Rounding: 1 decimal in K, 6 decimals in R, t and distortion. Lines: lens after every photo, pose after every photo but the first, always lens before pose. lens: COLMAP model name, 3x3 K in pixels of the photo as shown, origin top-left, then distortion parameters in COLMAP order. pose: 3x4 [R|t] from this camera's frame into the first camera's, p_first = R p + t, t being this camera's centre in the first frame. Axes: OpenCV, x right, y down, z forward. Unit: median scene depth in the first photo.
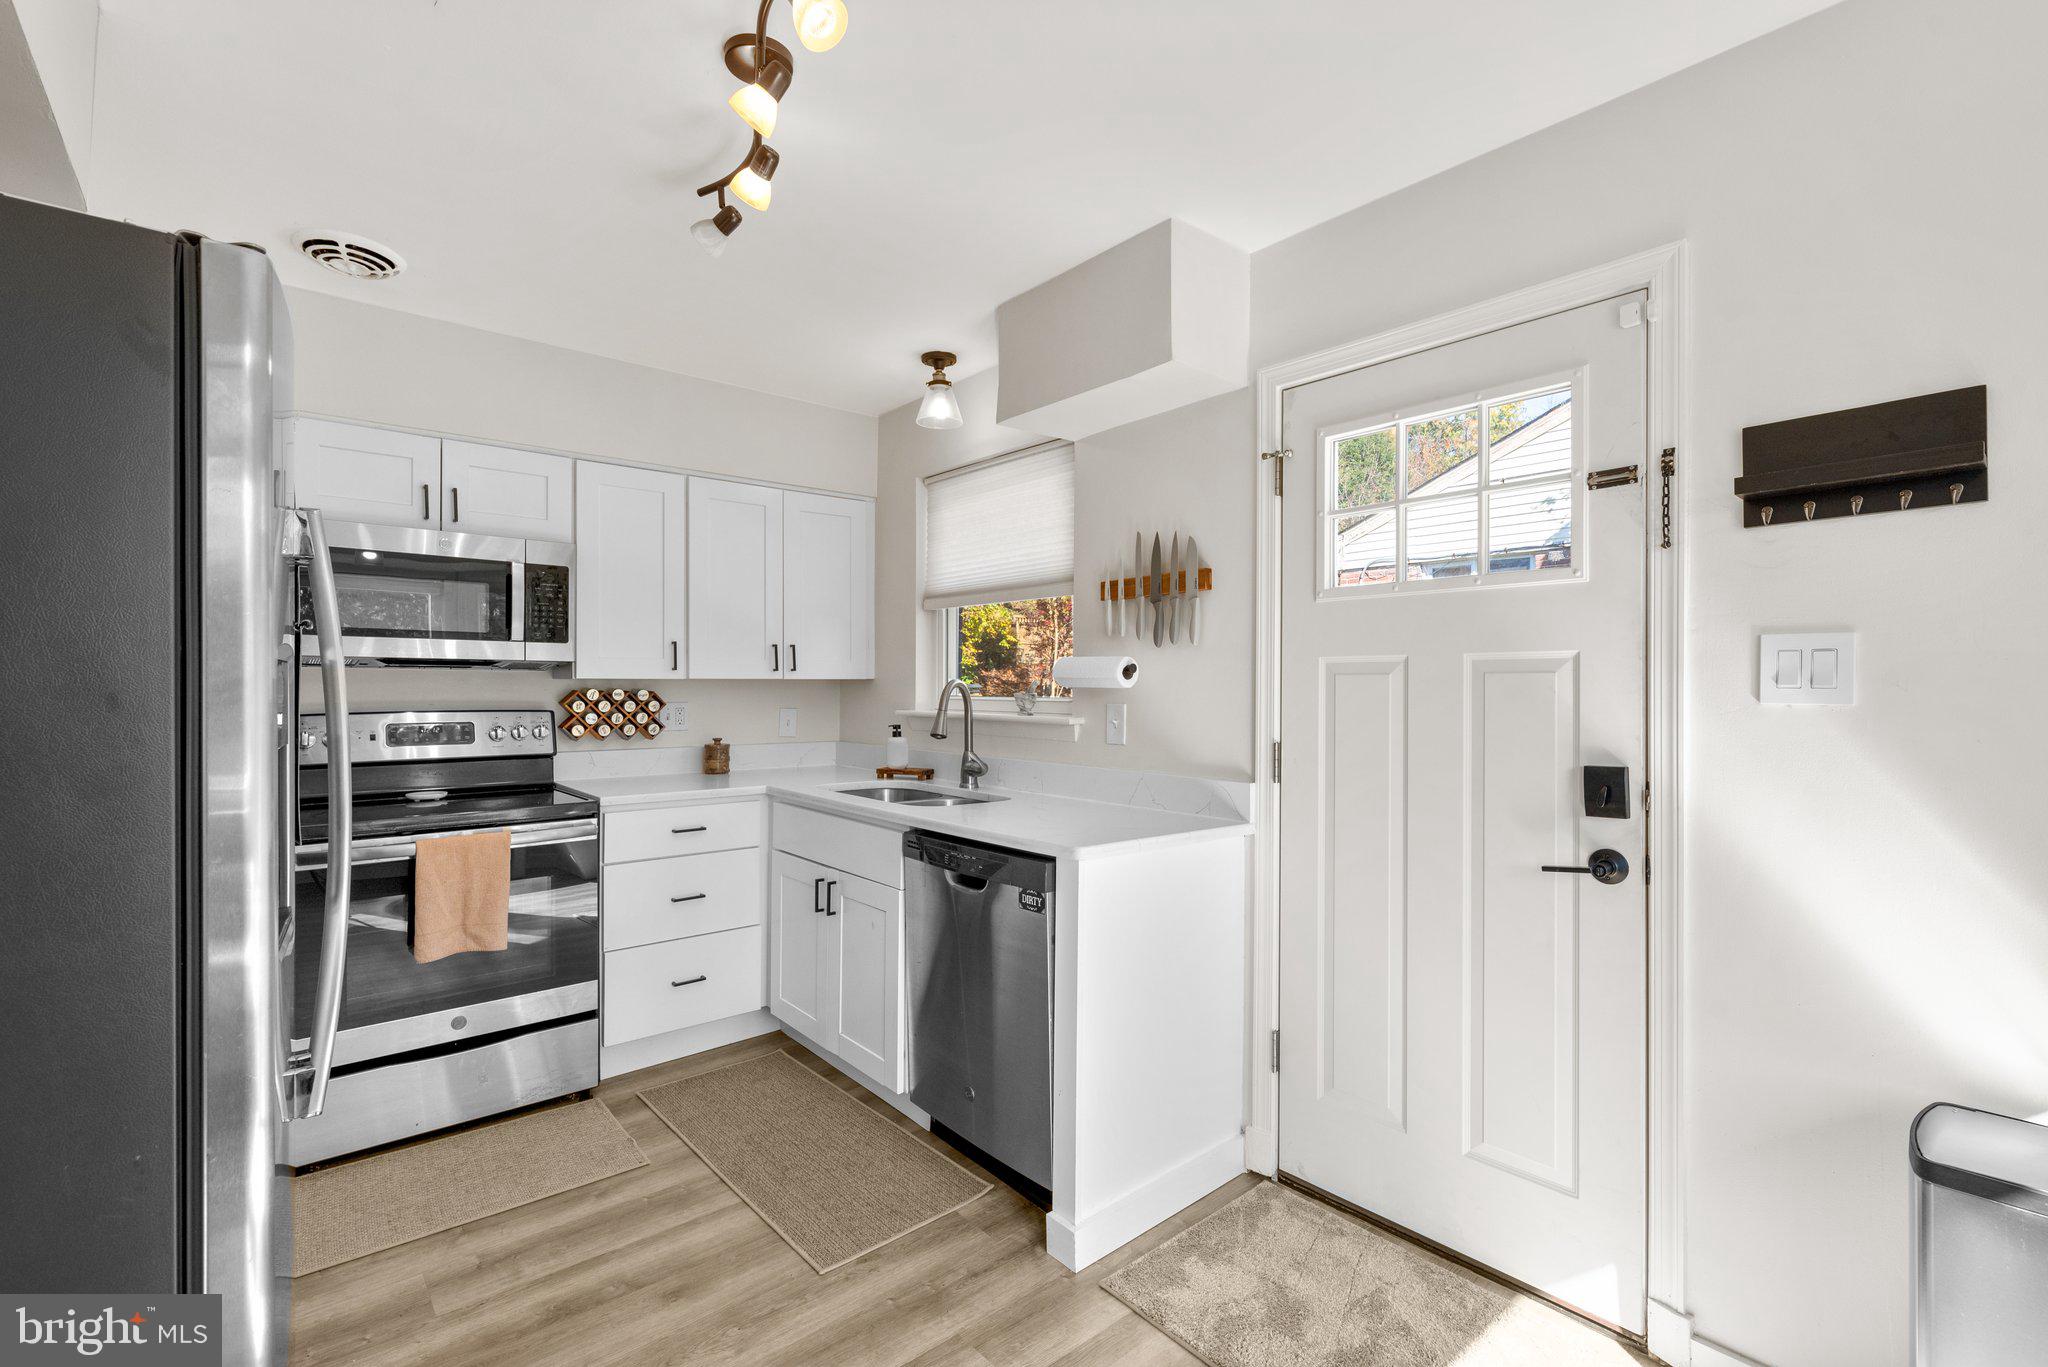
lens RADIAL K [[922.2, 0, 1028.5], [0, 922.2, 683.5], [0, 0, 1]] dist [-0.001052, -0.000104]
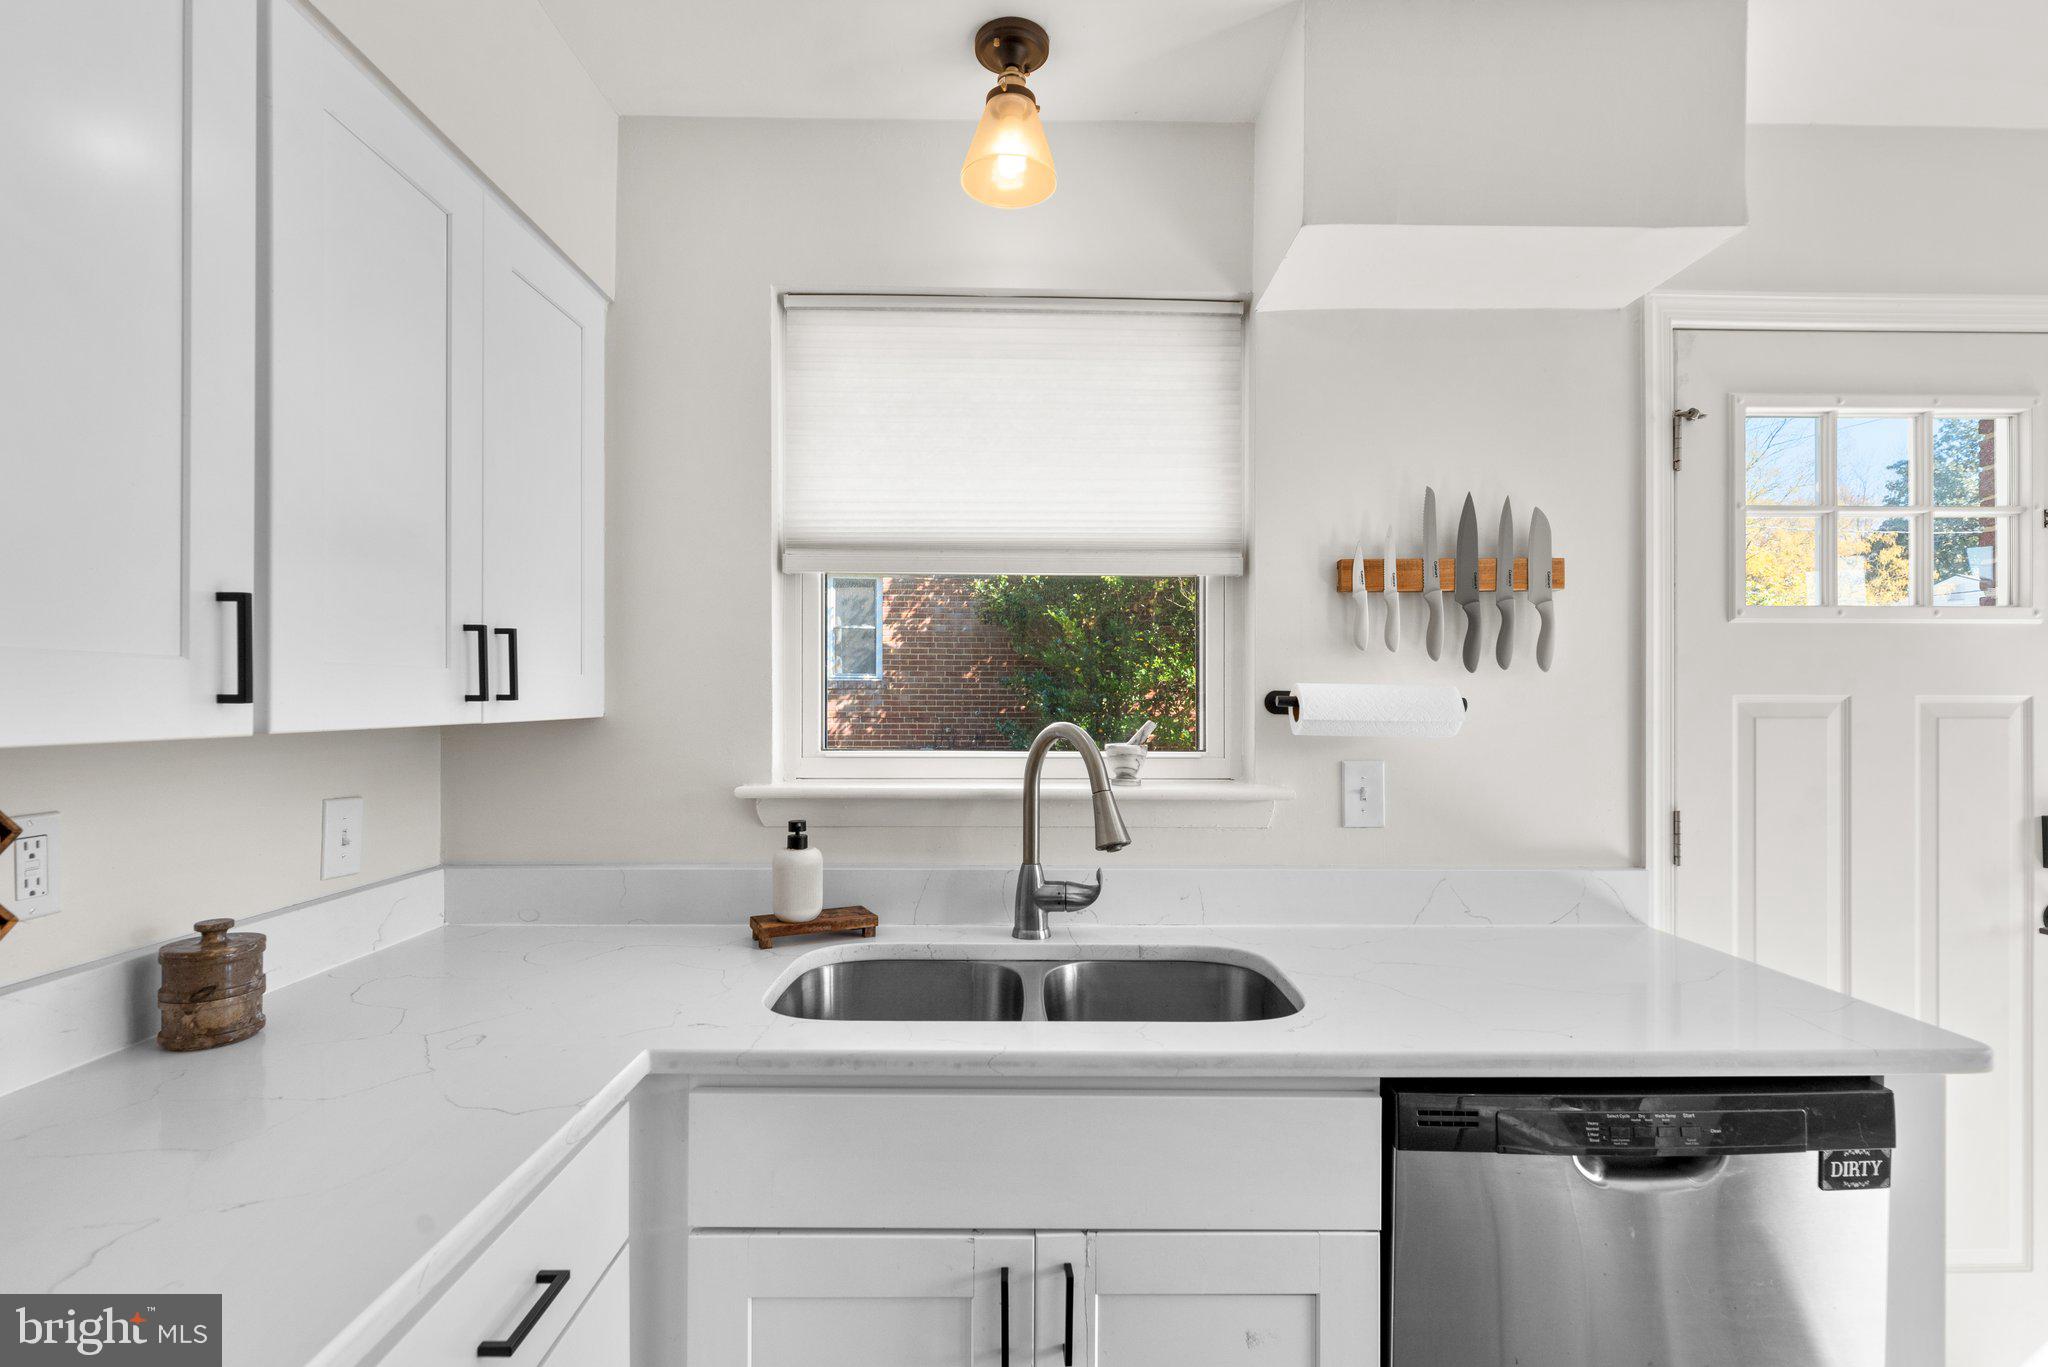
lens RADIAL K [[922.2, 0, 1027.3], [0, 922.2, 694.7], [0, 0, 1]] dist [-0.001052, -0.000104]
pose [[0.635054, 0.003824, 0.772458, -0.527003], [-0.003426, 0.999992, -0.002134, -0.020591], [-0.772460, -0.001291, 0.635062, 0.788773]]
